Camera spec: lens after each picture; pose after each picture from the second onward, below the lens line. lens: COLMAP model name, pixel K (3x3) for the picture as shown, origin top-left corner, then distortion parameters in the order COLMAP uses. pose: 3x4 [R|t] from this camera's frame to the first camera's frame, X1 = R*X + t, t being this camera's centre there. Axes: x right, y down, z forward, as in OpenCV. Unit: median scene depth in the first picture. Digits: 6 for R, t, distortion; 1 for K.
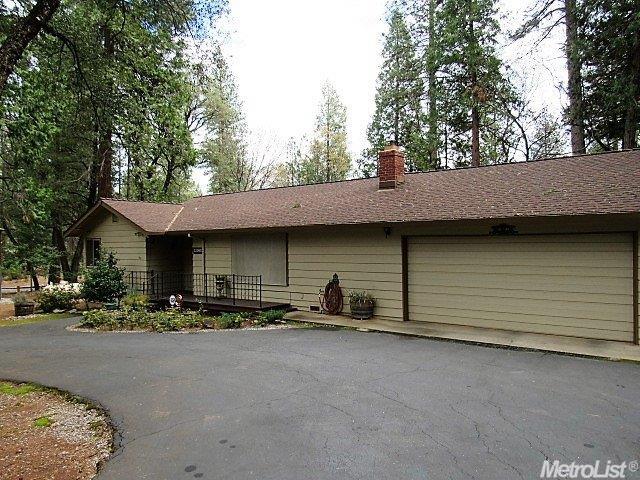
lens RADIAL K [[456.4, 0, 320.0], [0, 456.4, 240.0], [0, 0, 1]] dist [-0.025328, 0.006378]
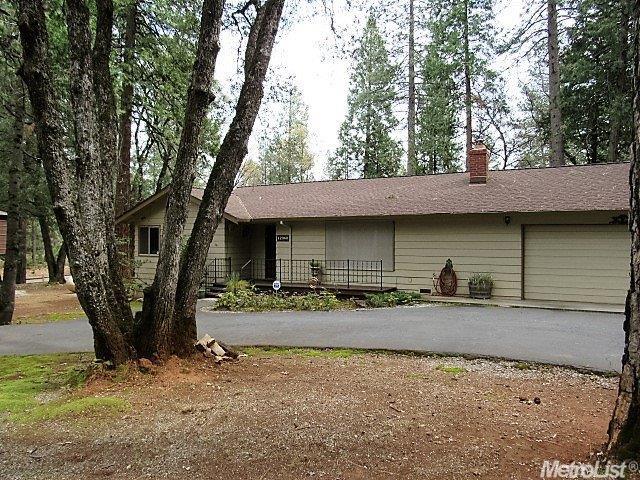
lens RADIAL K [[456.4, 0, 320.0], [0, 456.4, 240.0], [0, 0, 1]] dist [-0.025328, 0.006378]
pose [[0.986140, 0.014845, 0.165249, -0.420251], [-0.015229, 0.999883, 0.001058, 0.029717], [-0.165214, -0.003560, 0.986251, -0.026985]]
